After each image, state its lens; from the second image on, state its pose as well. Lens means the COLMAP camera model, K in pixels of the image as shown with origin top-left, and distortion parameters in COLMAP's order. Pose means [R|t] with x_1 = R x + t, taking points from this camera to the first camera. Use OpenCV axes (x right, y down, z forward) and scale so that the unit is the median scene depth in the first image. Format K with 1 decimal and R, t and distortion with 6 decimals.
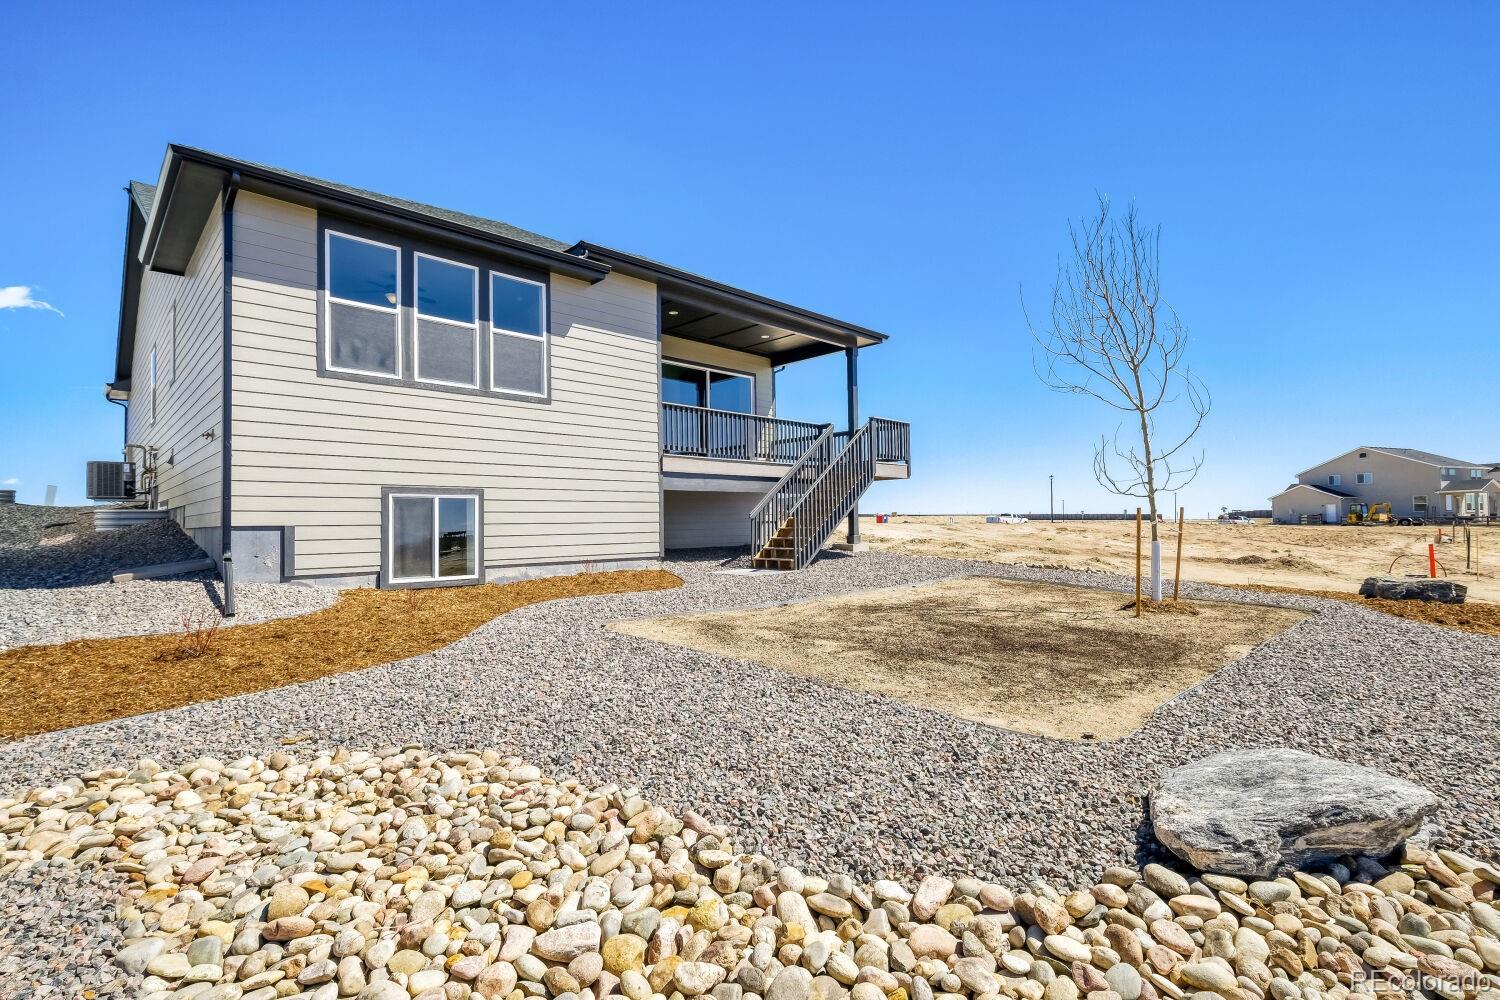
lens RADIAL K [[697.1, 0, 749.3], [0, 697.1, 504.5], [0, 0, 1]] dist [0.000286, 0.000025]
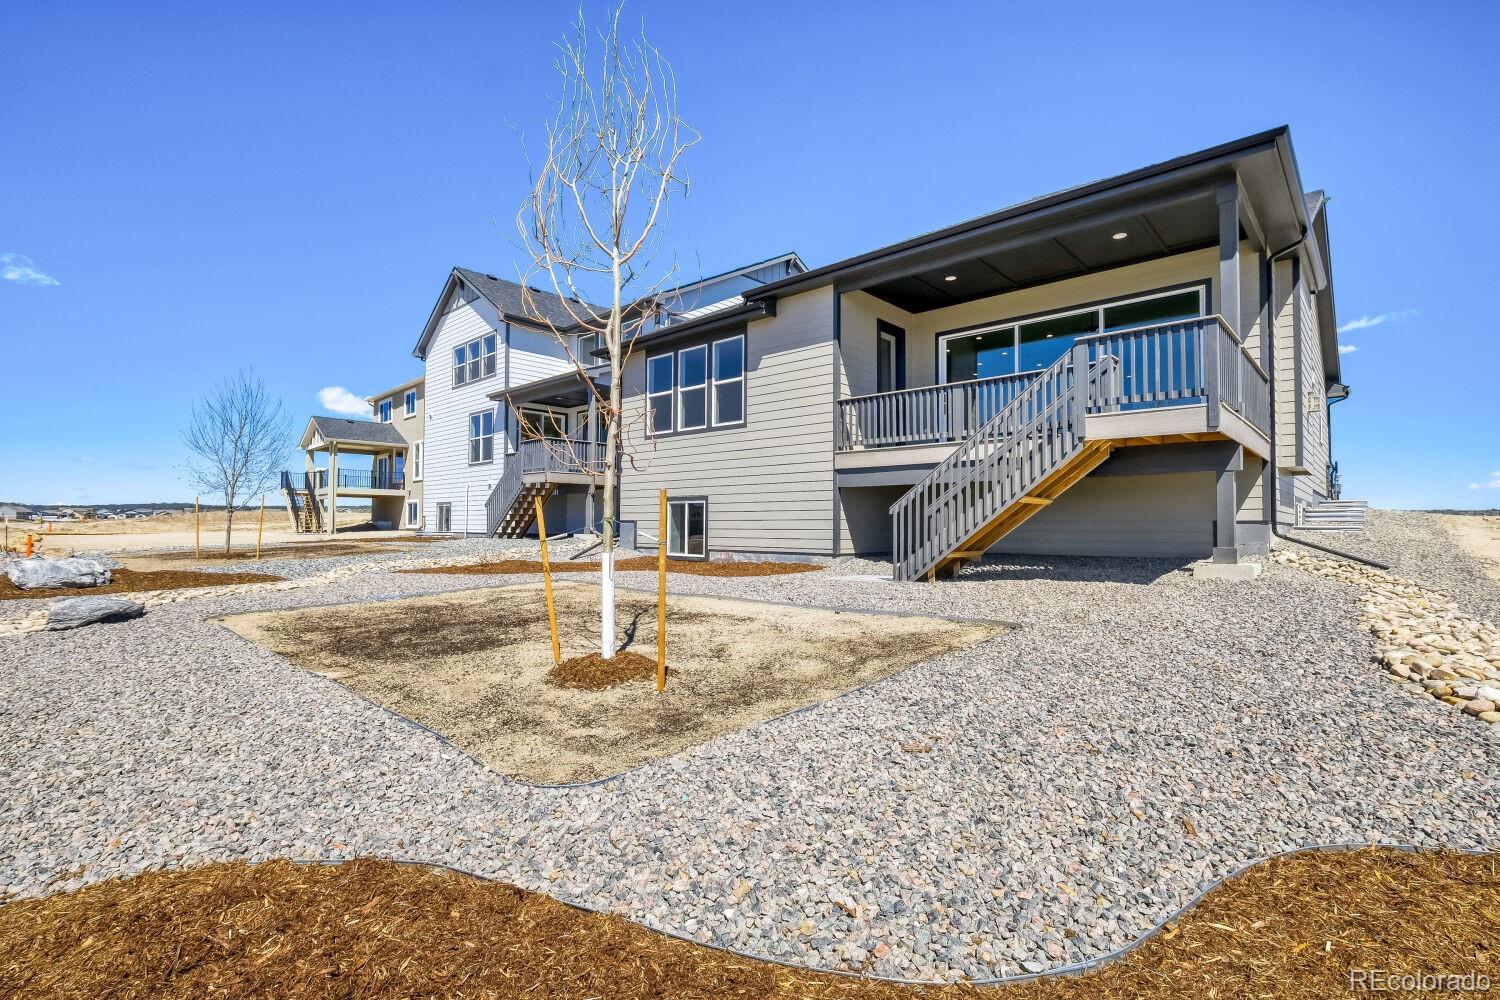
lens RADIAL K [[697.1, 0, 749.4], [0, 697.1, 505.3], [0, 0, 1]] dist [0.000286, 0.000025]
pose [[0.062363, -0.014601, -0.997947, 1.062190], [0.024914, 0.999604, -0.013068, 0.017989], [0.997743, -0.024048, 0.062702, 0.992110]]
